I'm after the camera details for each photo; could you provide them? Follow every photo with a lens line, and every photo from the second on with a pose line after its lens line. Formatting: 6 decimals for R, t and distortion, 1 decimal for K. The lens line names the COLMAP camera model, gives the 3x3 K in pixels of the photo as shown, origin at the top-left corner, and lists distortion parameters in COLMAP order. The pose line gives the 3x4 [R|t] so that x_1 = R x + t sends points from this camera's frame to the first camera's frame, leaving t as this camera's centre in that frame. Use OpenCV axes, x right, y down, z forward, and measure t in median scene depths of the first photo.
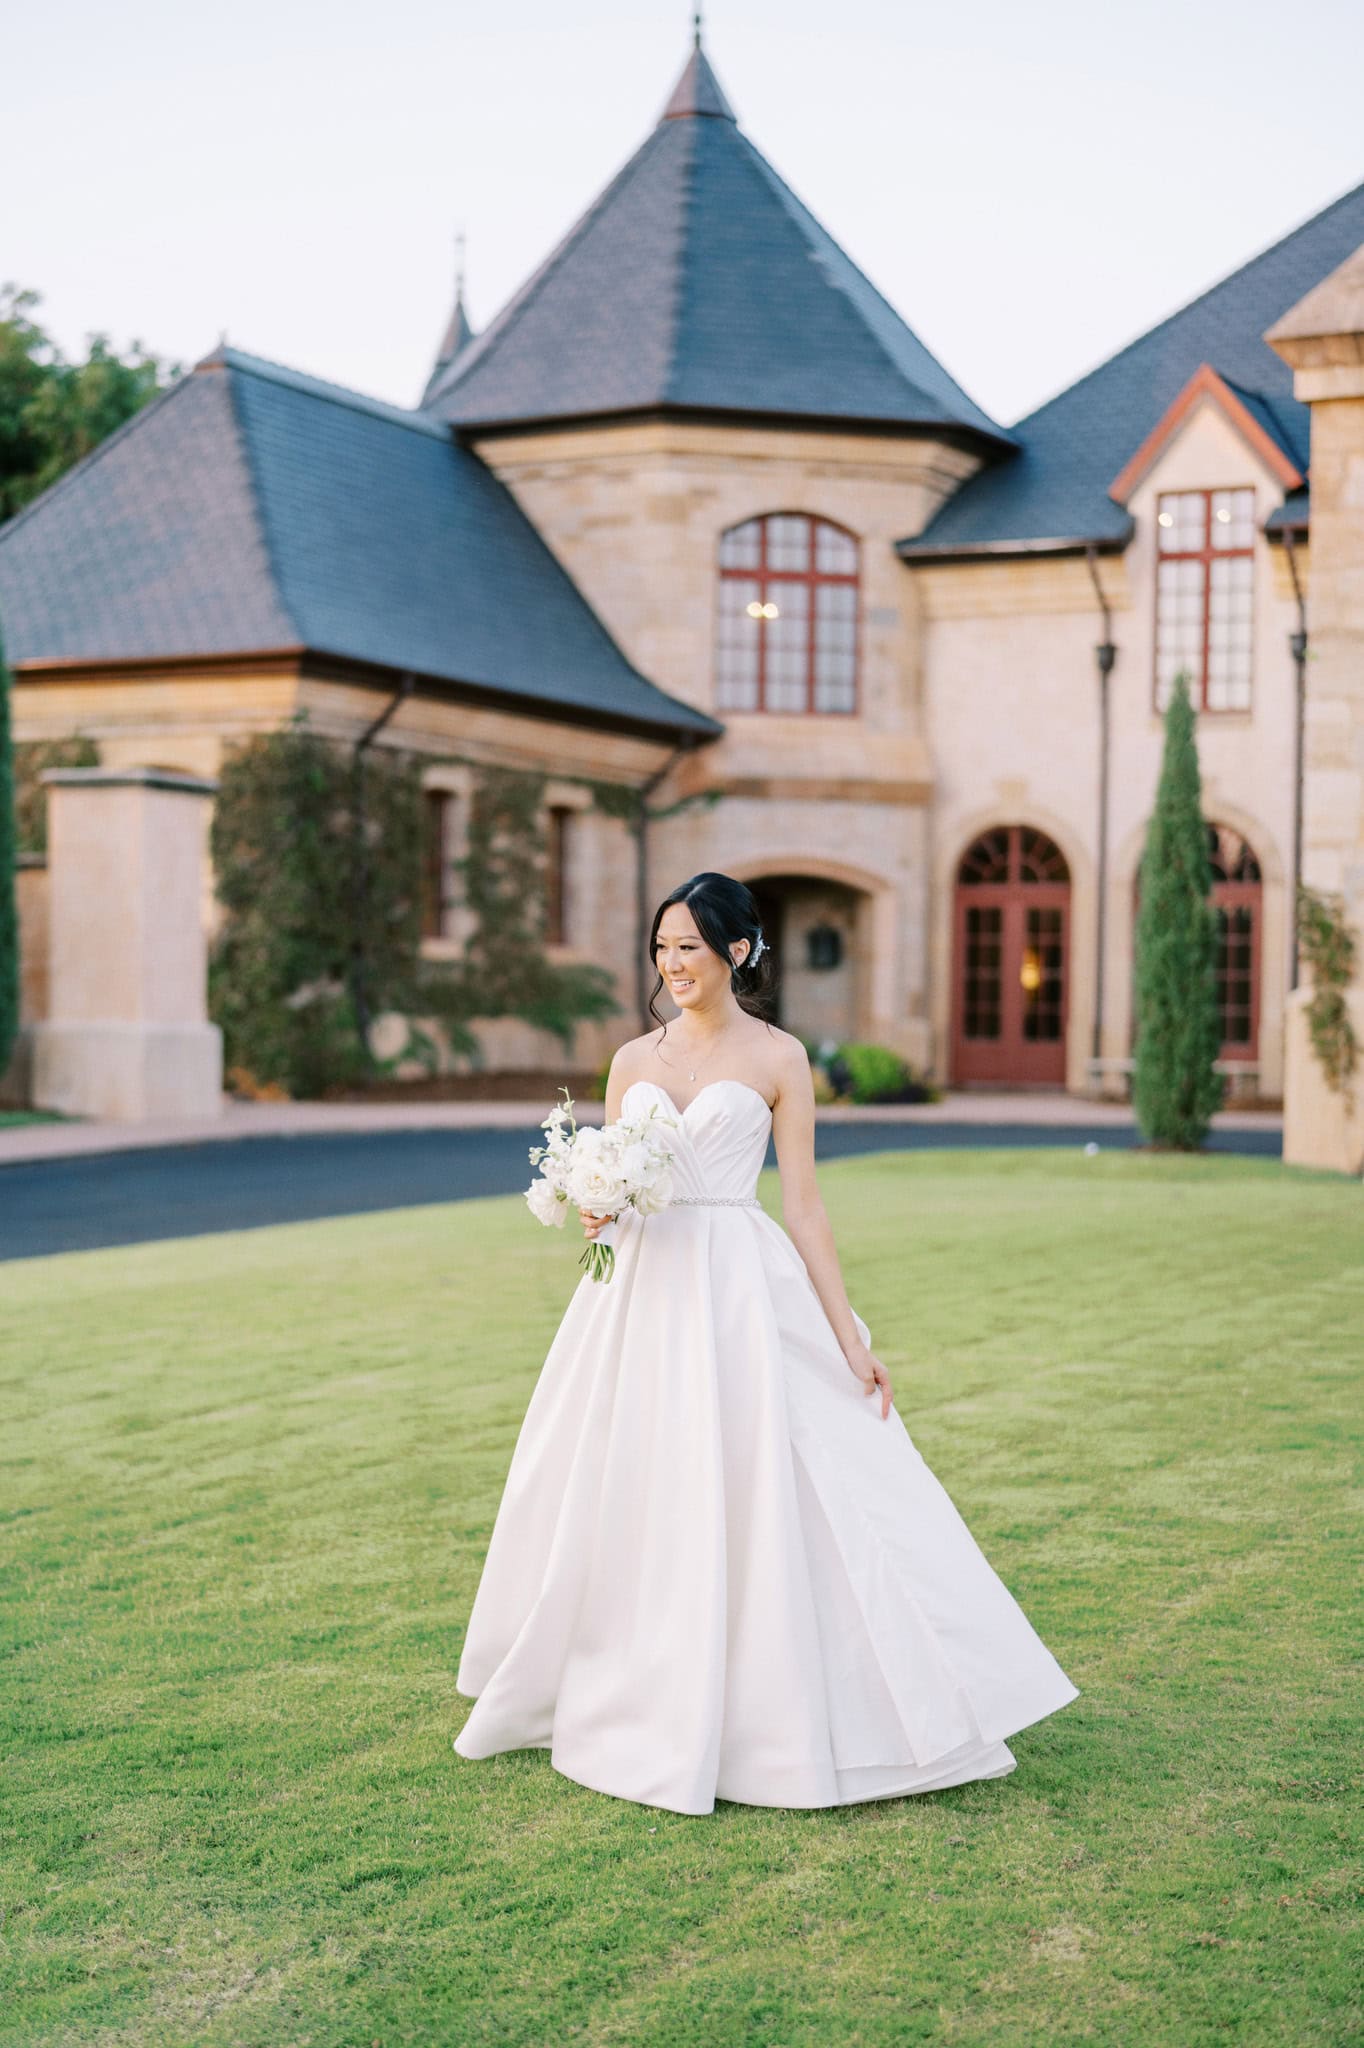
lens RADIAL K [[3028.7, 0, 682.0], [0, 3028.7, 1024.0], [0, 0, 1]] dist [0.027171, -0.068866]
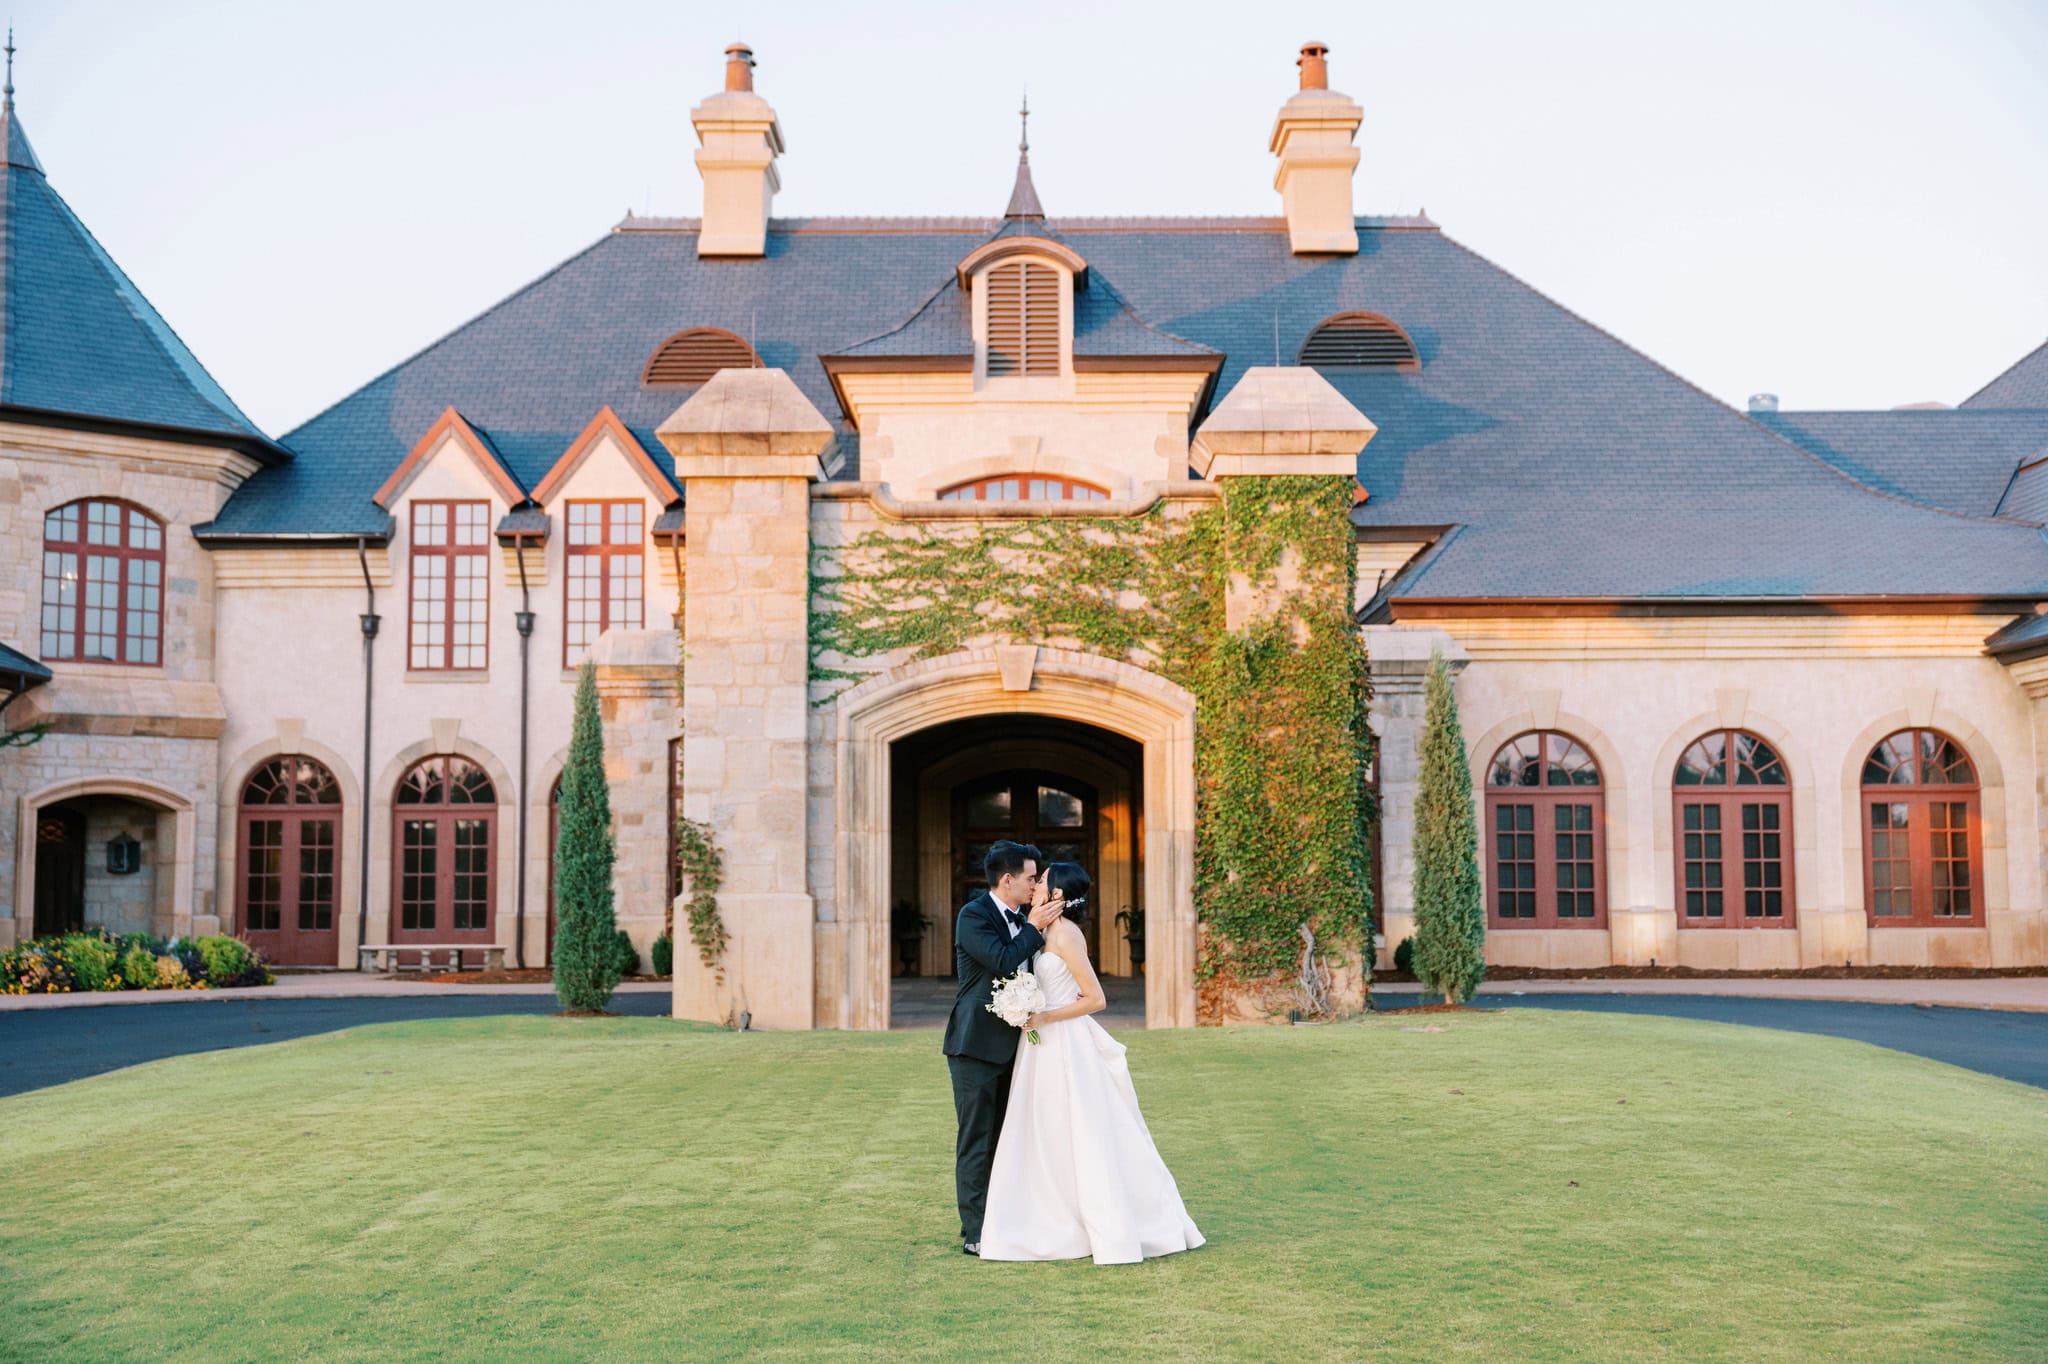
lens RADIAL K [[2459.1, 0, 1024.0], [0, 2459.1, 682.0], [0, 0, 1]] dist [0.007012, -0.011262]
pose [[0.888701, 0.022132, 0.457953, -0.089330], [0.018273, 0.996331, -0.083612, -0.005508], [-0.458124, 0.082674, 0.885035, -0.041644]]
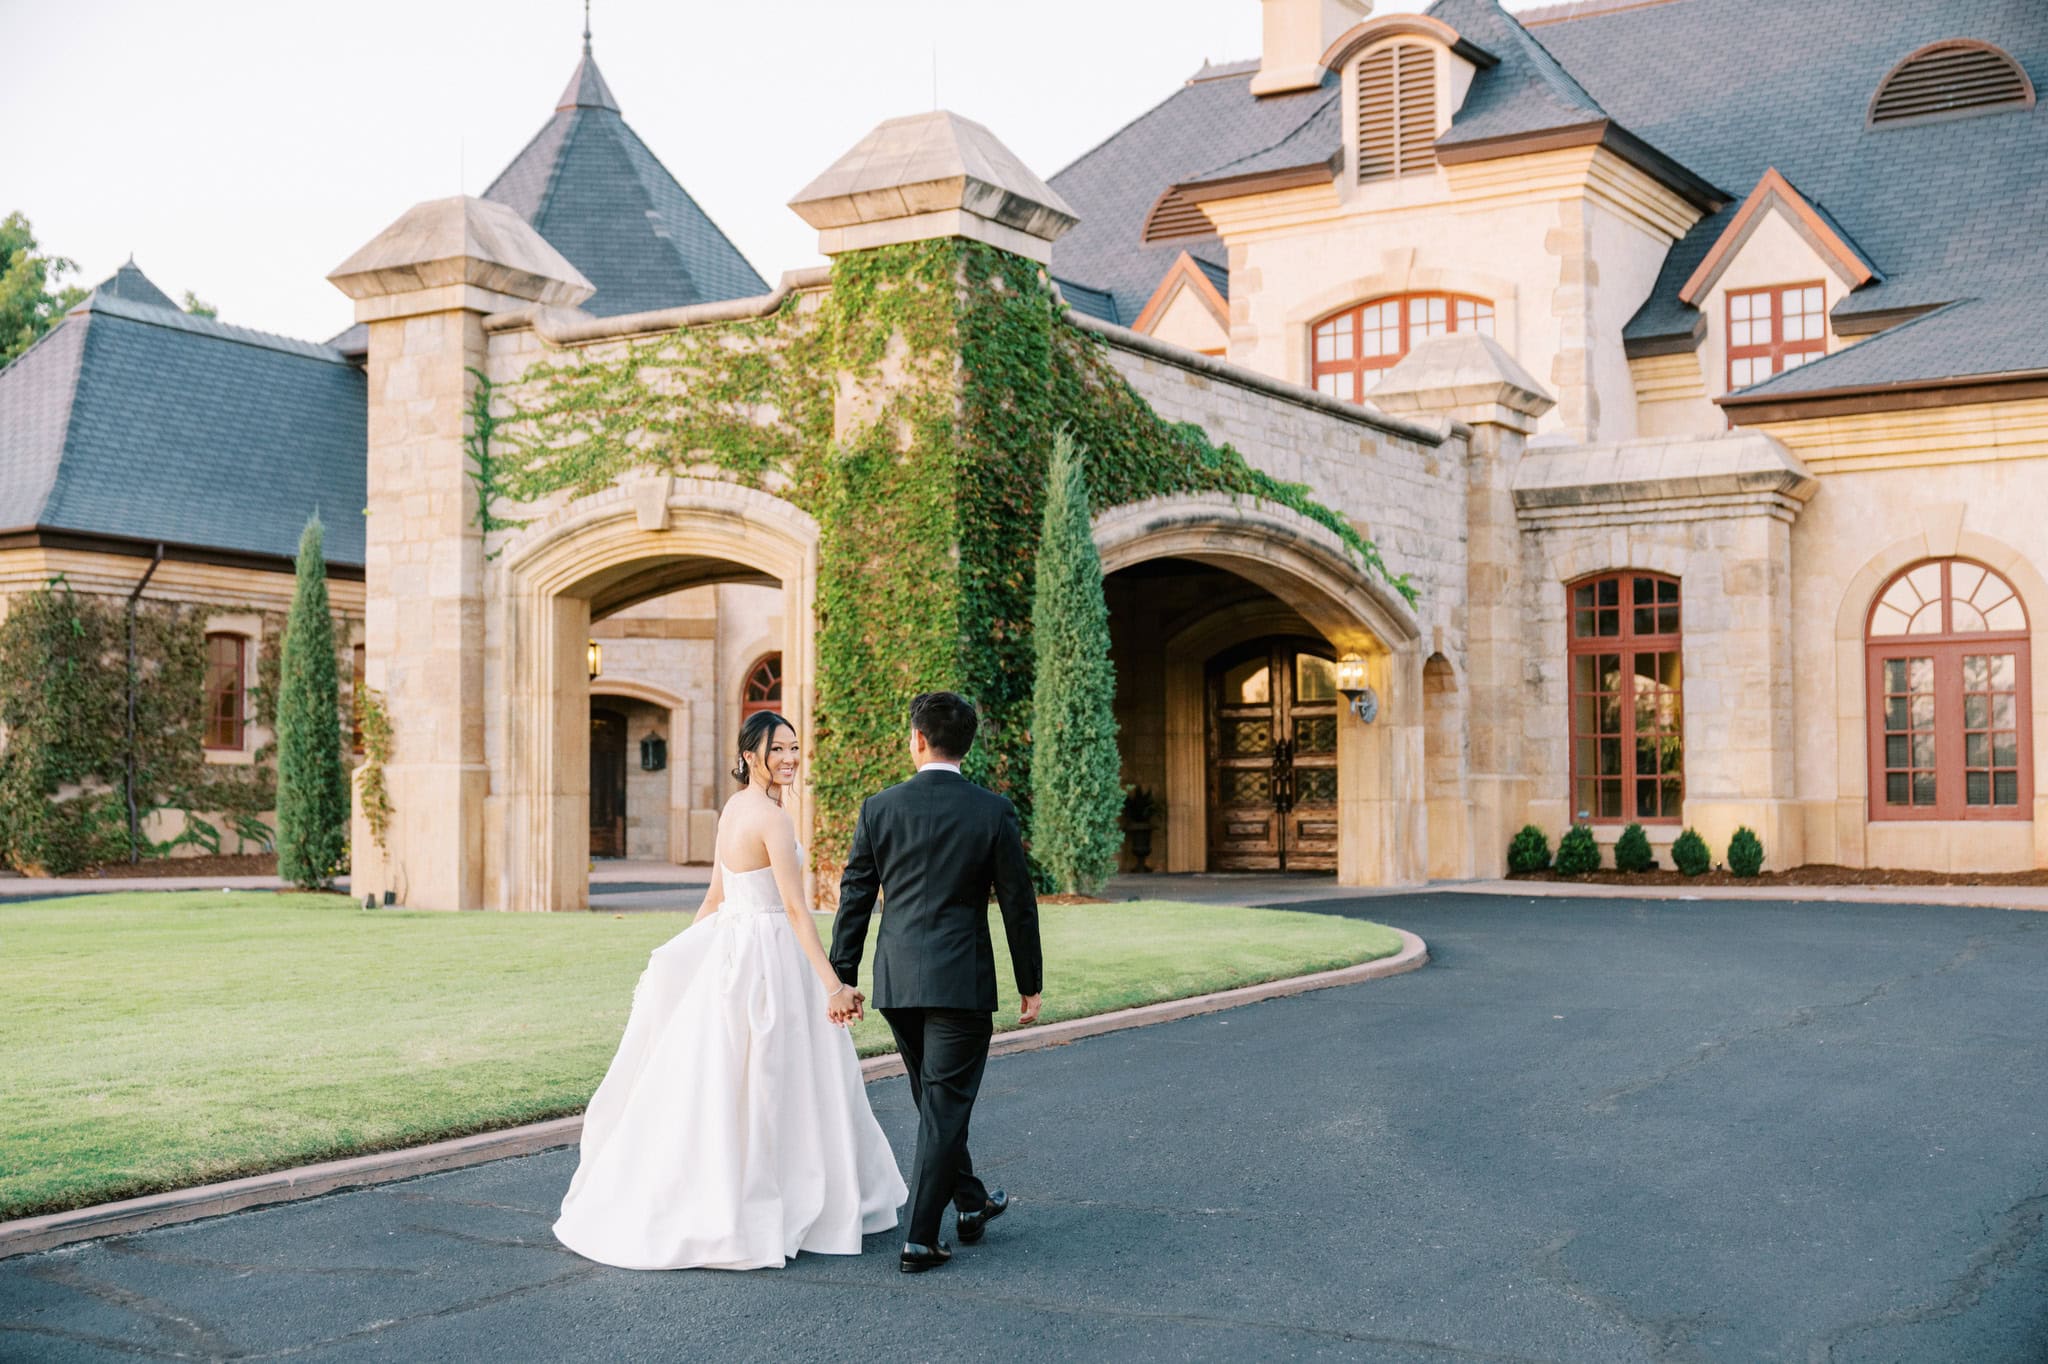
lens RADIAL K [[2504.0, 0, 1024.0], [0, 2504.0, 682.0], [0, 0, 1]] dist [0.018789, -0.010834]
pose [[0.997597, -0.021268, -0.065945, 0.283217], [0.017286, 0.998026, -0.060379, 0.011657], [0.067099, 0.059094, 0.995995, -0.033654]]
